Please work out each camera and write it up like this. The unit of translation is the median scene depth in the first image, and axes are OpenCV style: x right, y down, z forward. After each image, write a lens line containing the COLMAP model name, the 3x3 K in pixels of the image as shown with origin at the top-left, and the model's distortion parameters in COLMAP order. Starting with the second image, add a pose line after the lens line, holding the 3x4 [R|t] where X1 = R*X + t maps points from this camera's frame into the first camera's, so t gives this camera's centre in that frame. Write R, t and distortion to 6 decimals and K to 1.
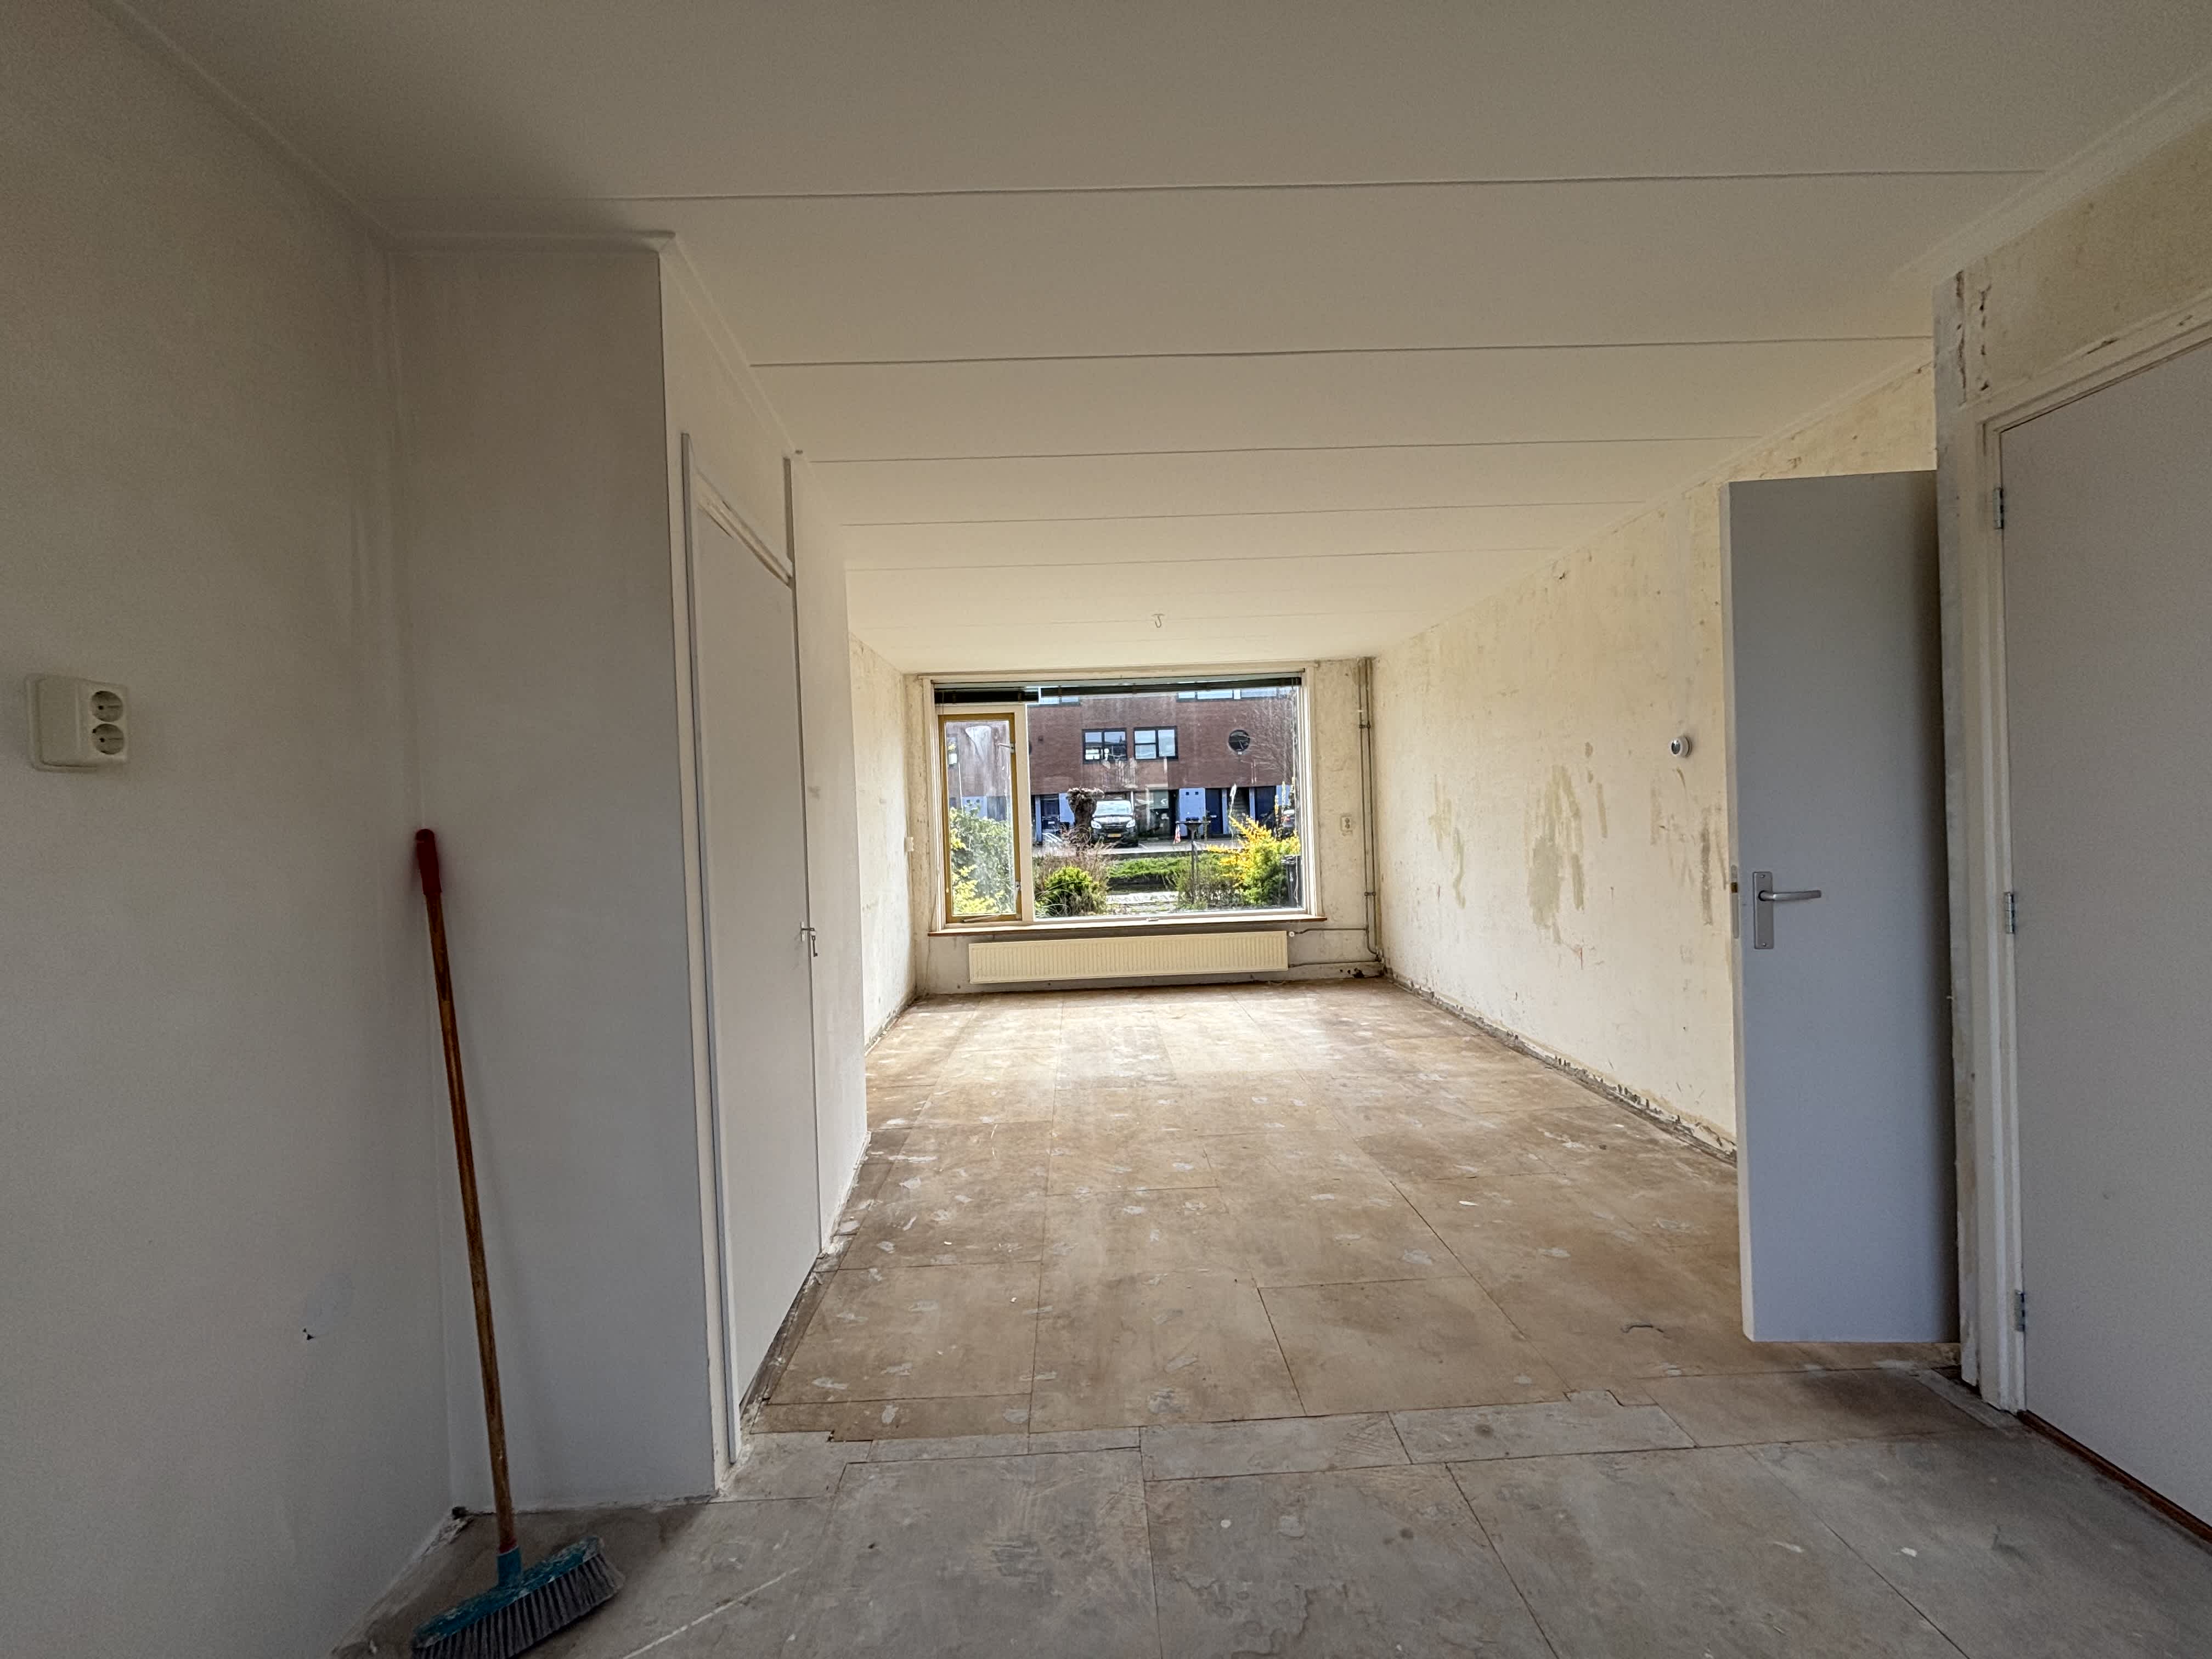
lens RADIAL K [[891.7, 0, 1106.0], [0, 891.7, 829.5], [0, 0, 1]] dist [0.000123, -0.000027]
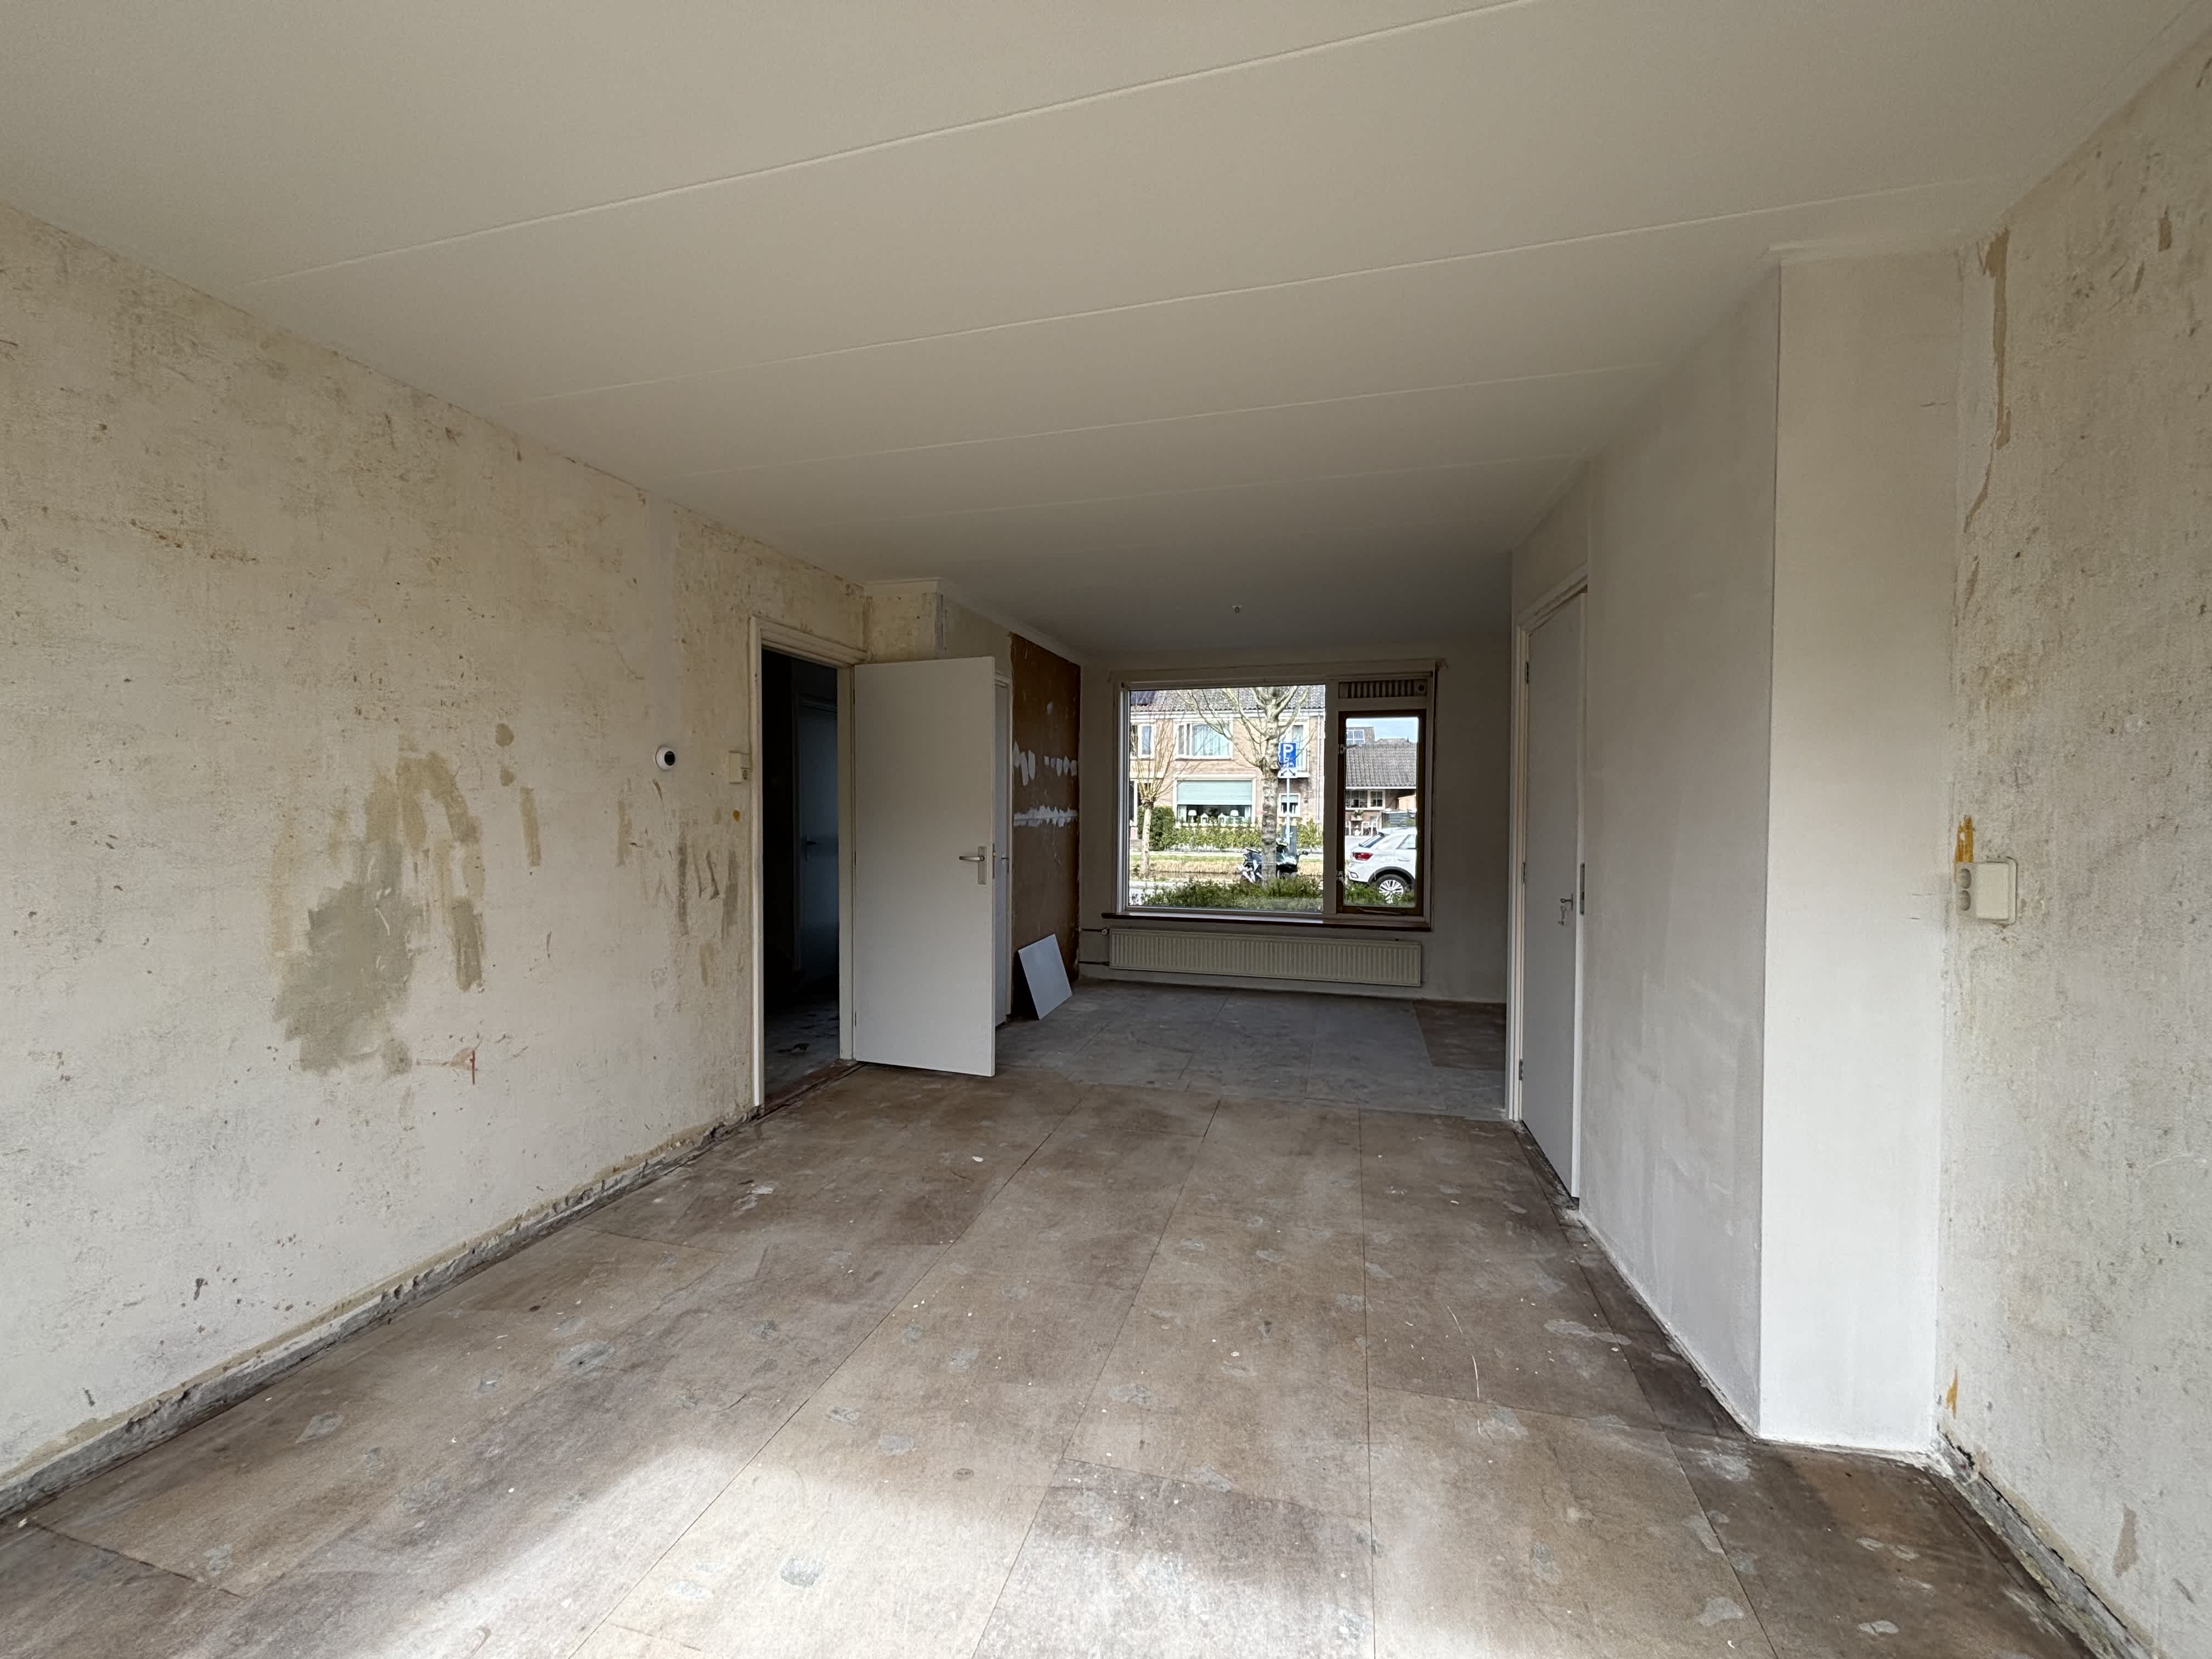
lens RADIAL K [[891.7, 0, 1106.0], [0, 891.7, 829.5], [0, 0, 1]] dist [0.000123, -0.000027]
pose [[-0.954456, 0.027021, 0.297124, -0.085023], [0.038306, 0.998746, 0.032223, -0.027280], [-0.295881, 0.042138, -0.954295, 1.678812]]
